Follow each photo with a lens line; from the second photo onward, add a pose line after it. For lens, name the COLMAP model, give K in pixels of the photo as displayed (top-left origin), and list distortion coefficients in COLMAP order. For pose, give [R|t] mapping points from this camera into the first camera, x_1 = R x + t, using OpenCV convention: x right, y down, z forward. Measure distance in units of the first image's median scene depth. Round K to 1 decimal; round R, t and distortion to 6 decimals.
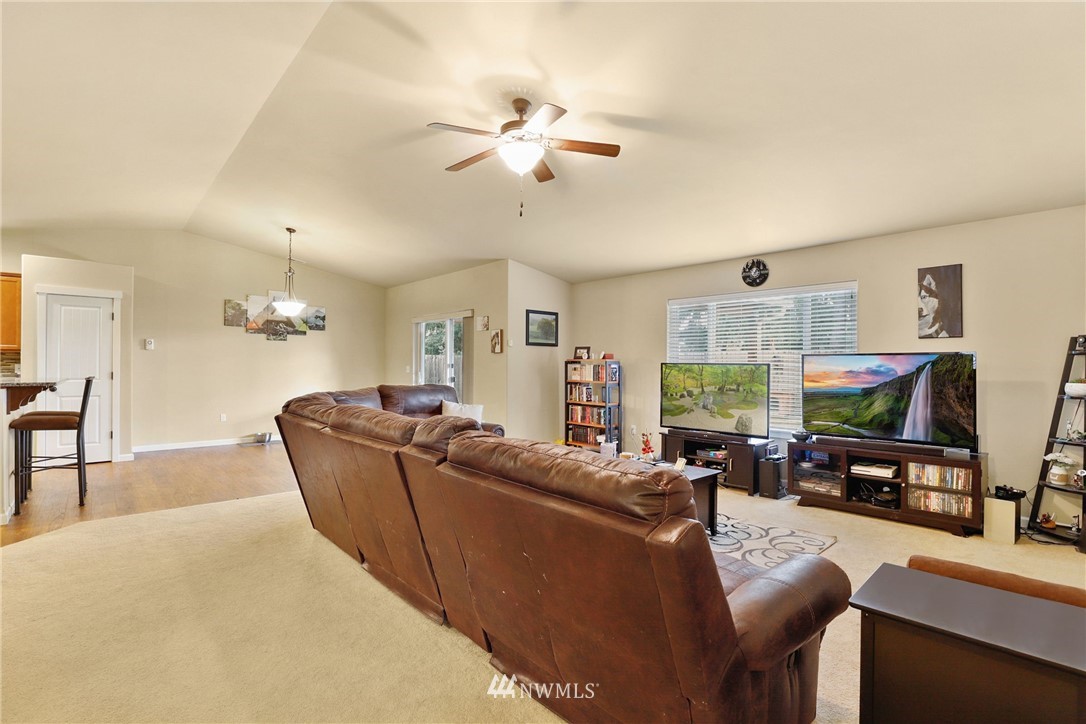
lens RADIAL K [[504.2, 0, 542.6], [0, 504.2, 364.8], [0, 0, 1]] dist [-0.041102, 0.000103]
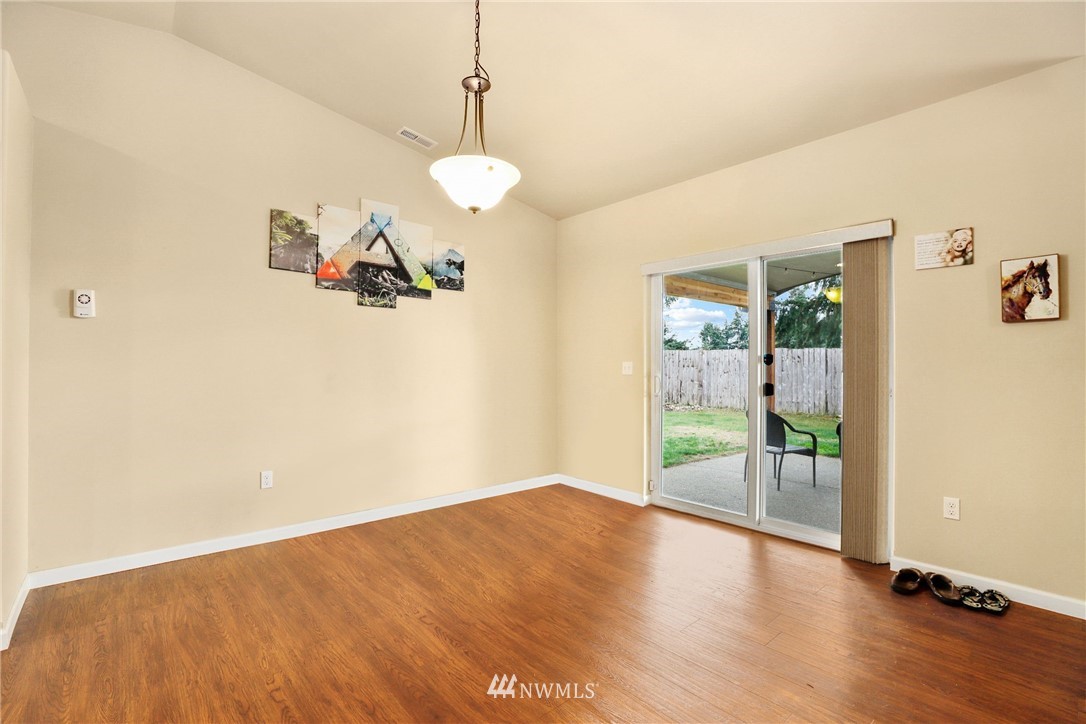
lens RADIAL K [[504.2, 0, 546.5], [0, 504.2, 364.9], [0, 0, 1]] dist [-0.041102, 0.000103]
pose [[0.999664, -0.002067, -0.025820, -0.372182], [0.002033, 0.999997, -0.001345, 0.006897], [0.025822, 0.001292, 0.999666, 0.547064]]
